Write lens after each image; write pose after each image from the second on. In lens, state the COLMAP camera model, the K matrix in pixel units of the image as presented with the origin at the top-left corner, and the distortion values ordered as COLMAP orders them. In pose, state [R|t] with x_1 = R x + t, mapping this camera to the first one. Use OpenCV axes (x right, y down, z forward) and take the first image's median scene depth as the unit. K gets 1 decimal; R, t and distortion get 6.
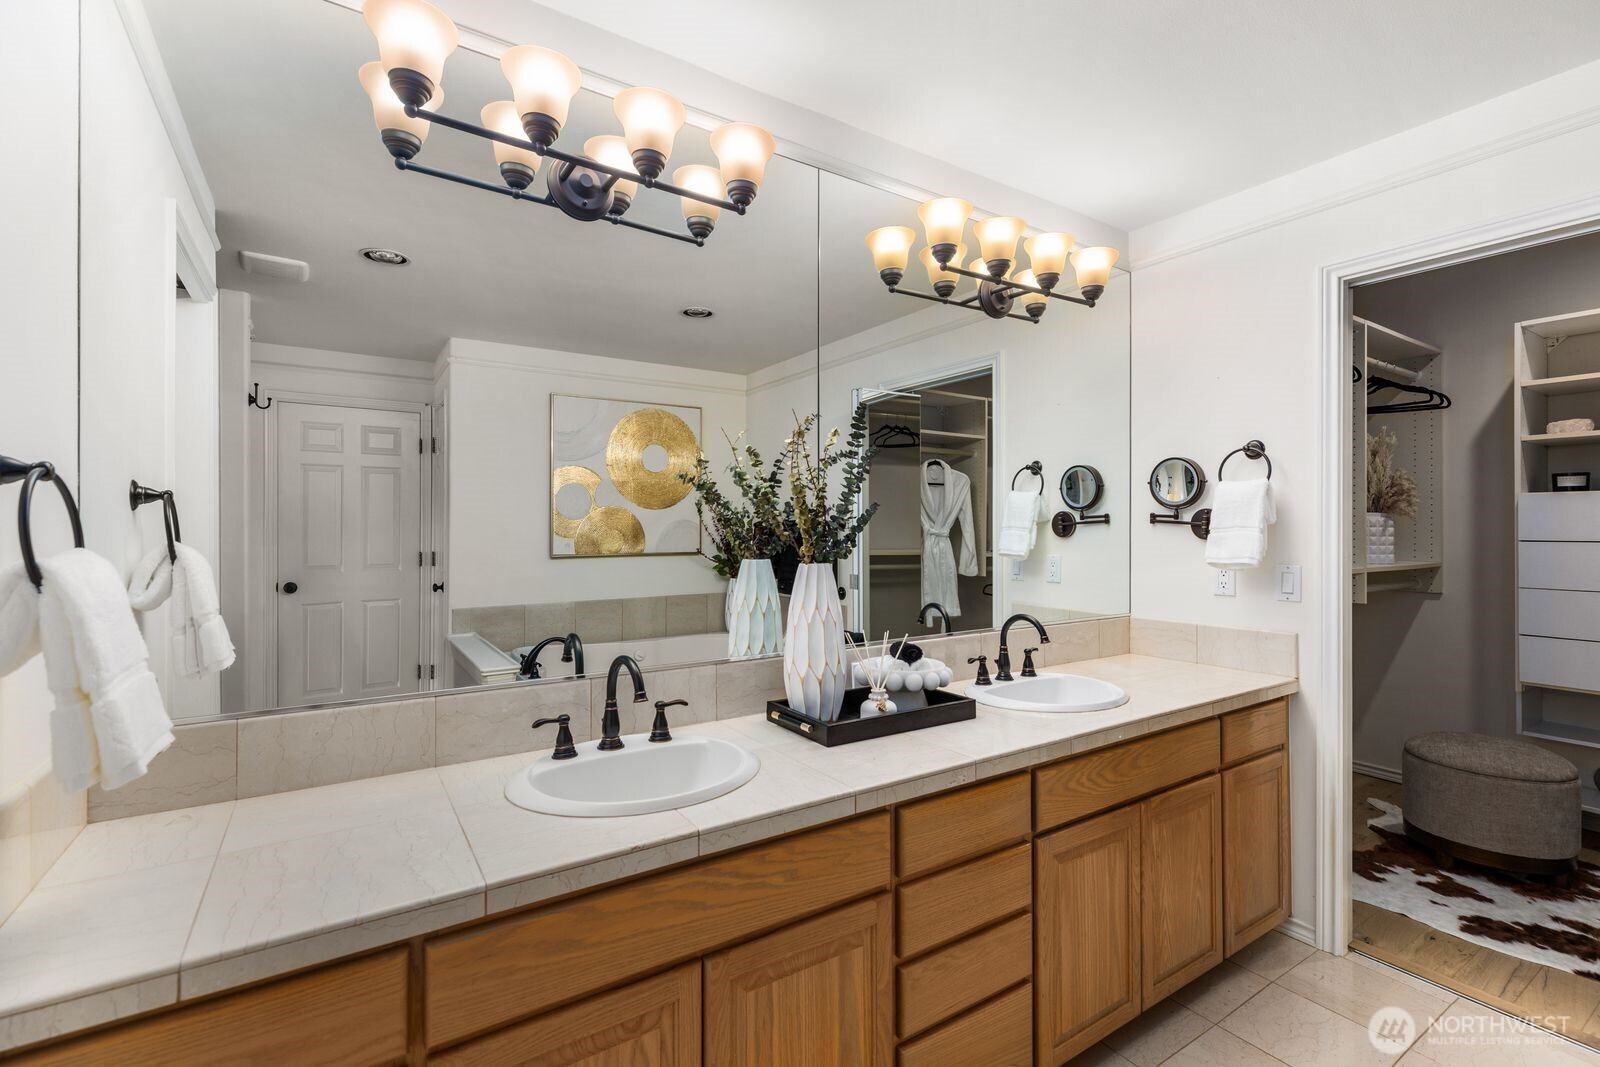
lens RADIAL K [[713.2, 0, 801.7], [0, 713.2, 522.7], [0, 0, 1]] dist [-0.000842, -0.000128]
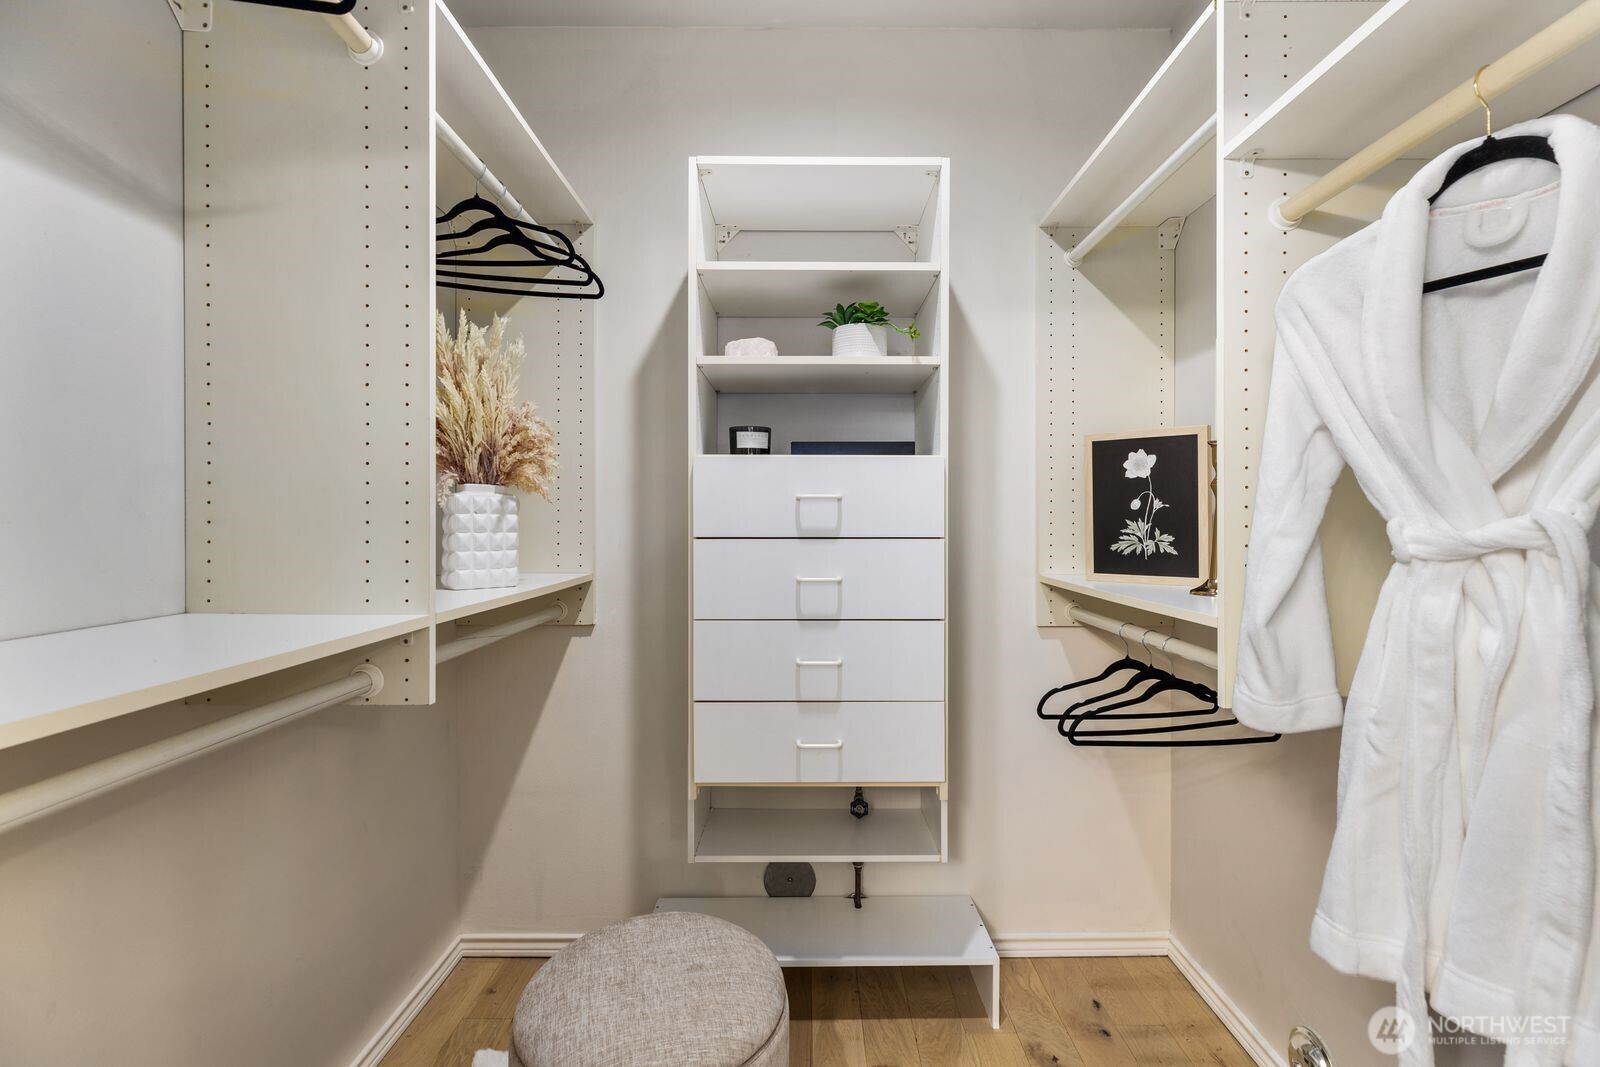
lens RADIAL K [[713.2, 0, 801.7], [0, 713.2, 522.7], [0, 0, 1]] dist [-0.000842, -0.000128]
pose [[0.547830, -0.003266, 0.836583, 0.571515], [-0.003415, 0.999975, 0.006139, 0.009670], [-0.836582, -0.006220, 0.547806, 0.609773]]
